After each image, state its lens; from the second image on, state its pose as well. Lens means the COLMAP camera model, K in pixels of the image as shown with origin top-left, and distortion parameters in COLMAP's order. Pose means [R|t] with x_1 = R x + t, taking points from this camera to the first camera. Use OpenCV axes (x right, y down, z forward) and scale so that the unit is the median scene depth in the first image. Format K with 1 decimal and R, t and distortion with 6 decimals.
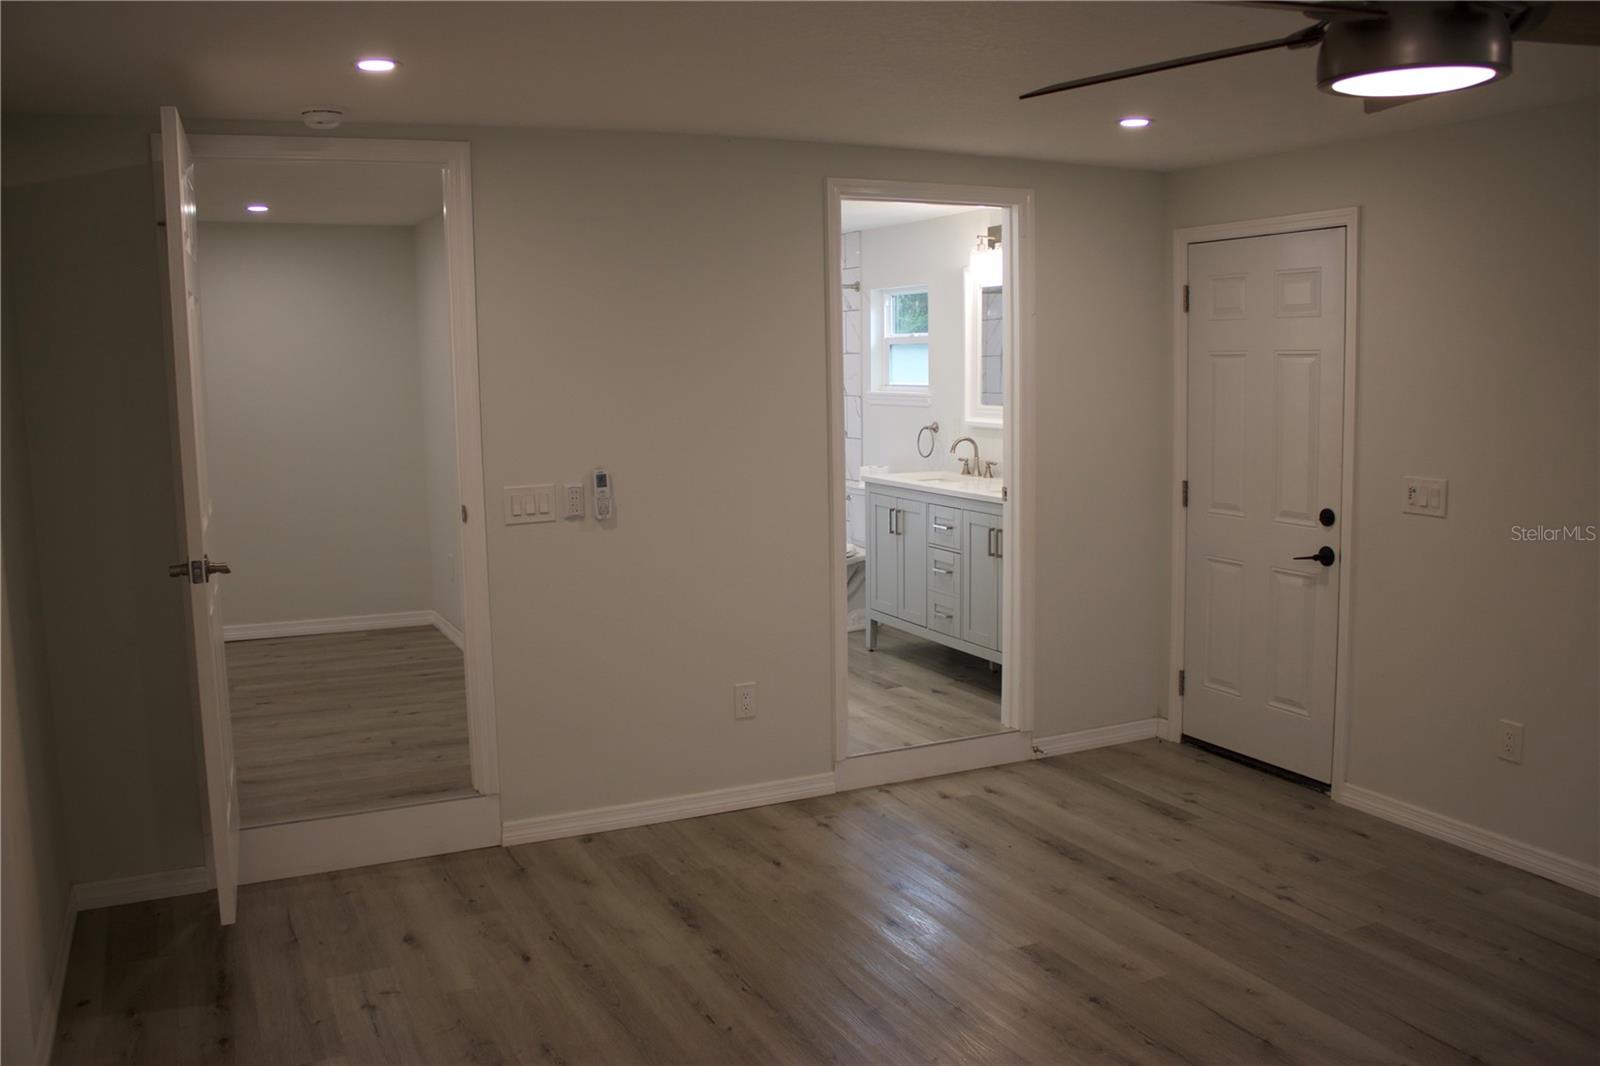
lens RADIAL K [[1327.1, 0, 801.0], [0, 1327.1, 527.2], [0, 0, 1]] dist [-0.138738, 0.084528]
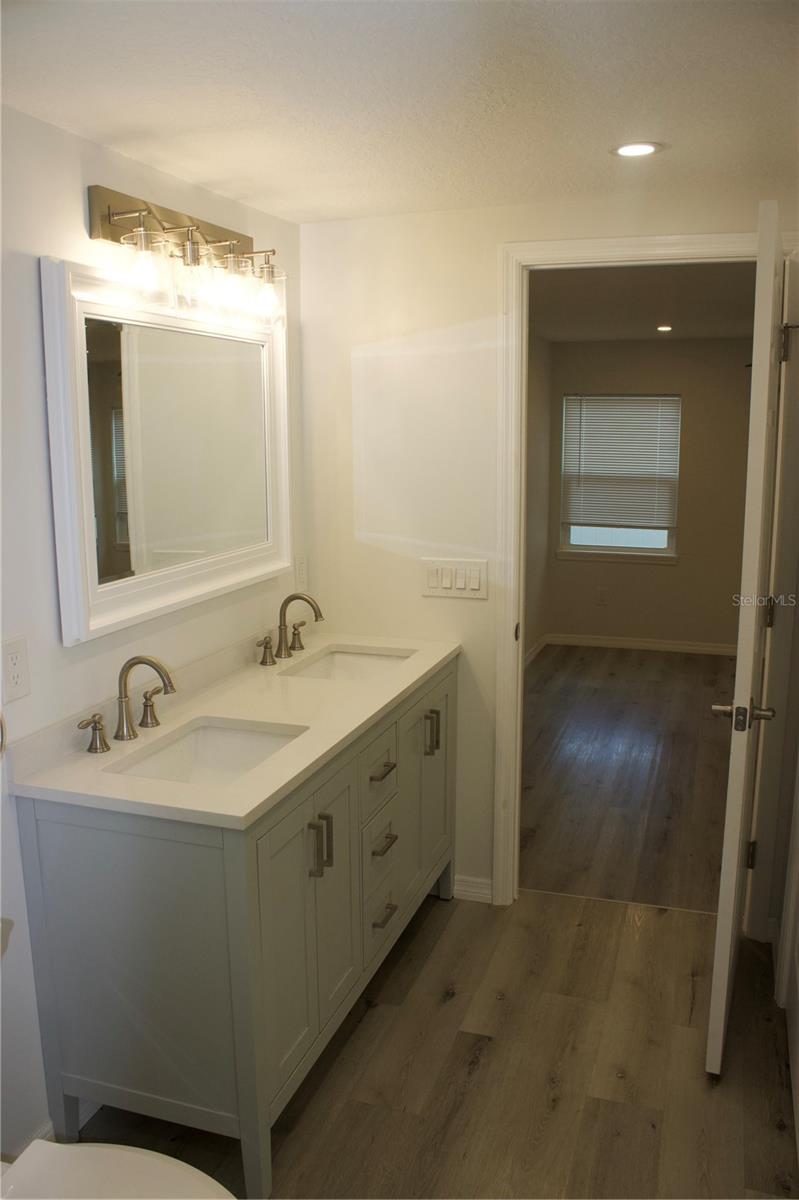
lens RADIAL K [[995.3, 0, 399.0], [0, 995.3, 601.0], [0, 0, 1]] dist [-0.138738, 0.084528]
pose [[-0.707793, -0.107343, 0.698217, -0.222375], [0.106817, 0.960760, 0.255989, -0.212795], [-0.698297, 0.255768, -0.668553, 1.518404]]
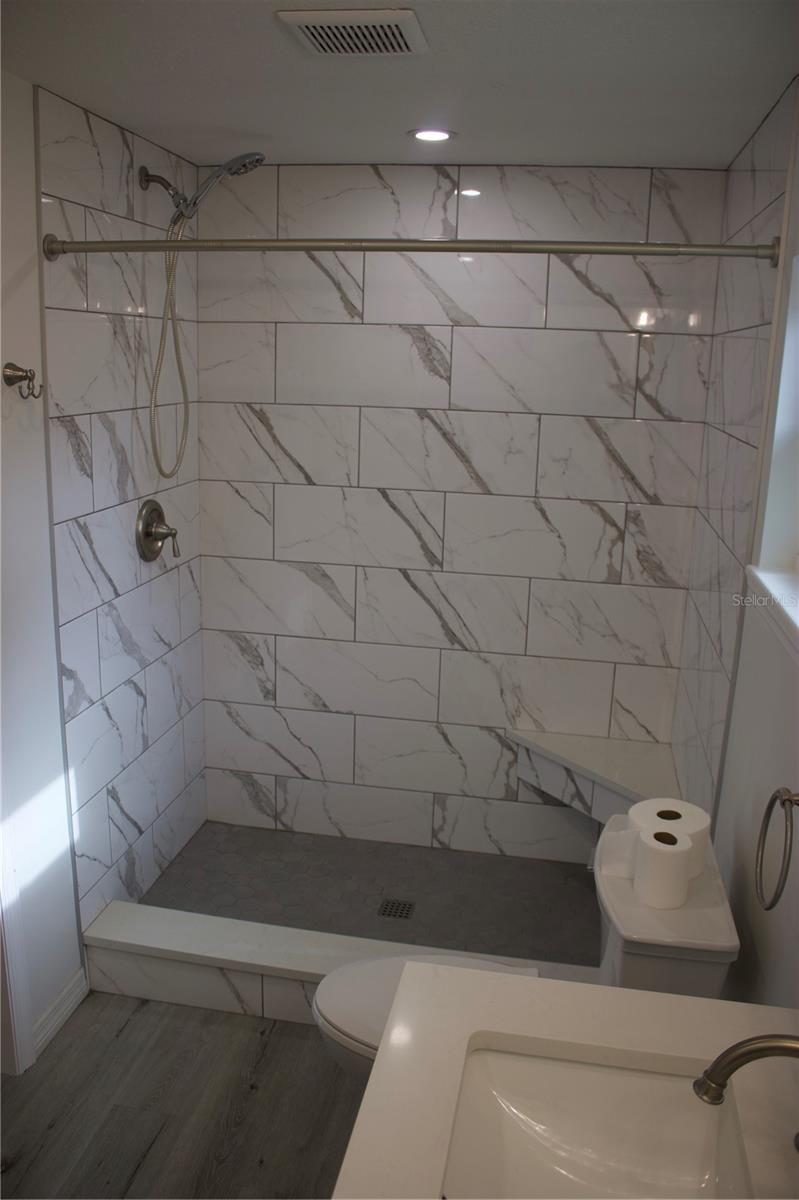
lens RADIAL K [[995.3, 0, 395.0], [0, 995.3, 593.0], [0, 0, 1]] dist [-0.138738, 0.084528]
pose [[0.794768, 0.180085, -0.579581, 0.190007], [-0.120663, 0.982786, 0.139903, -0.181006], [0.594798, -0.041257, 0.802816, 1.131048]]
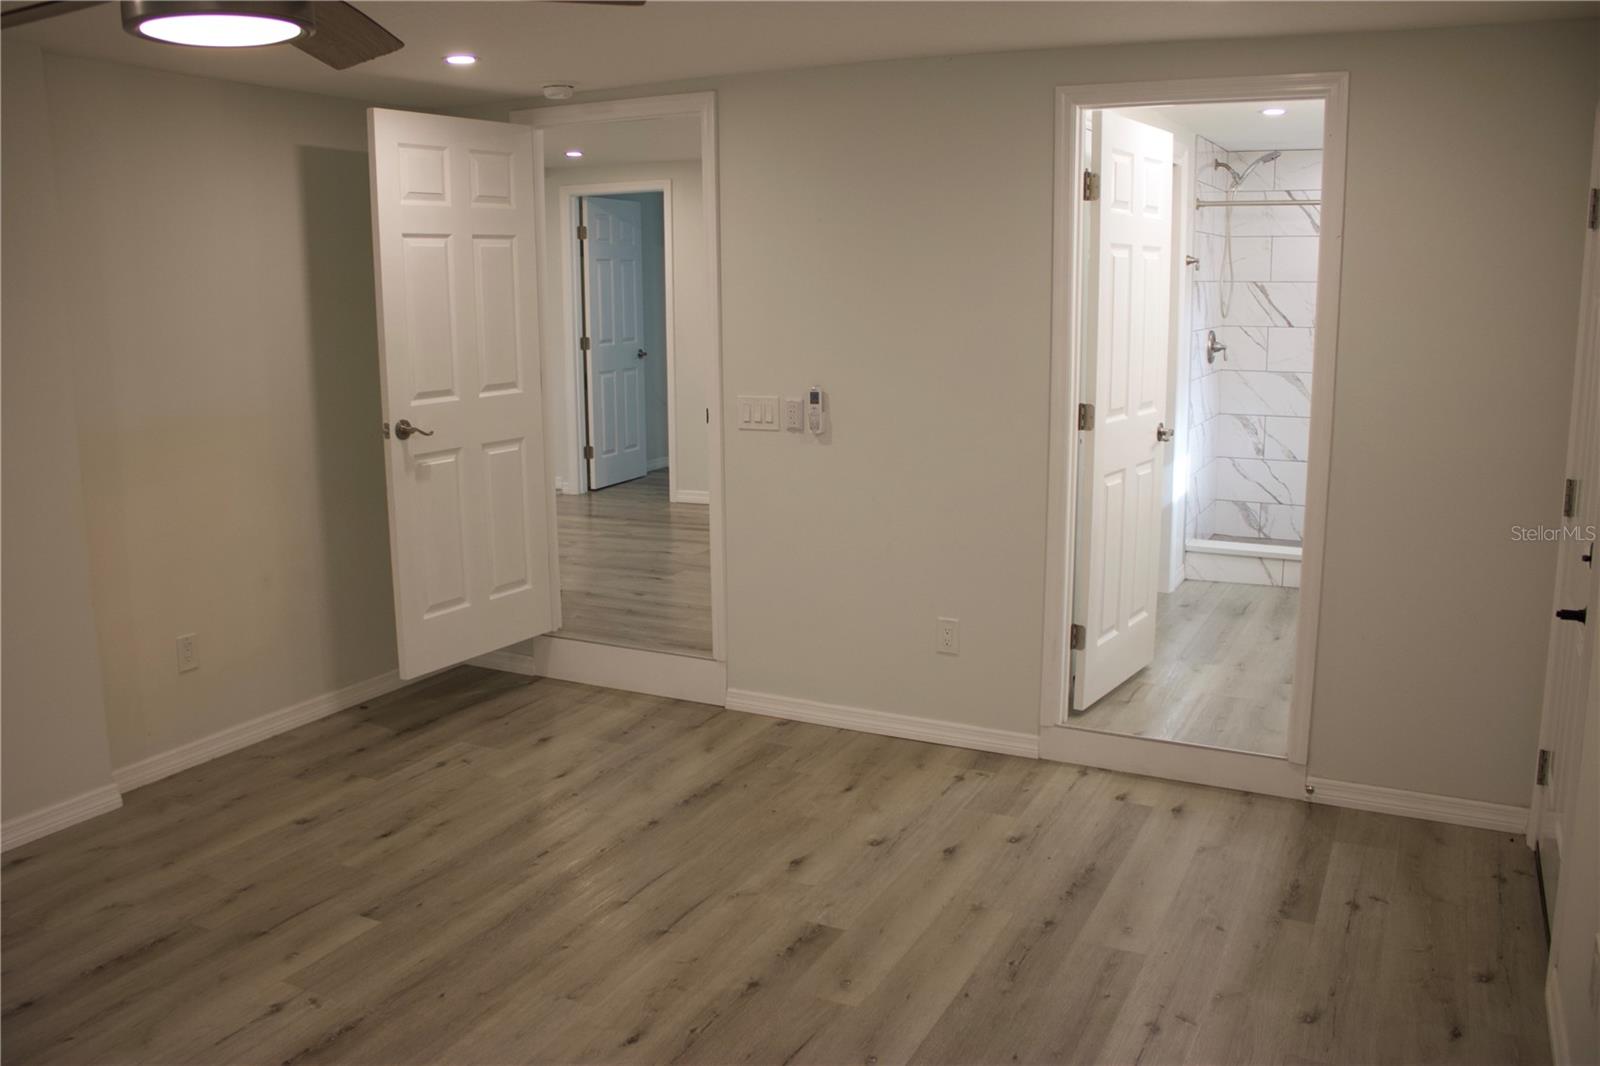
lens RADIAL K [[1327.1, 0, 787.4], [0, 1327.1, 546.4], [0, 0, 1]] dist [-0.138738, 0.084528]
pose [[0.590358, 0.163991, -0.790307, 0.618452], [-0.099787, 0.986460, 0.130152, -0.047378], [0.800950, 0.002026, 0.598728, 0.303242]]
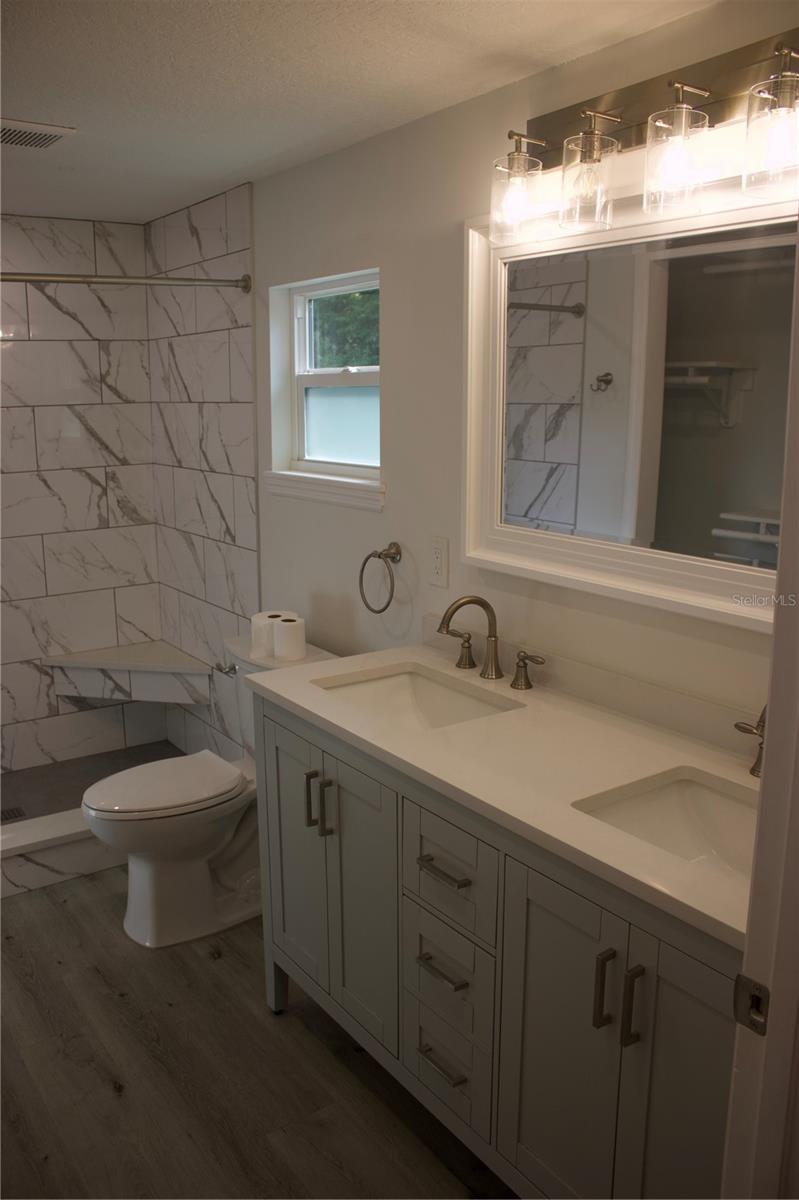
lens RADIAL K [[995.3, 0, 389.7], [0, 995.3, 594.7], [0, 0, 1]] dist [-0.138738, 0.084528]
pose [[0.990025, -0.023560, 0.138910, 0.064283], [0.012533, 0.996738, 0.079730, -0.125875], [-0.140335, -0.077194, 0.987090, 0.869890]]
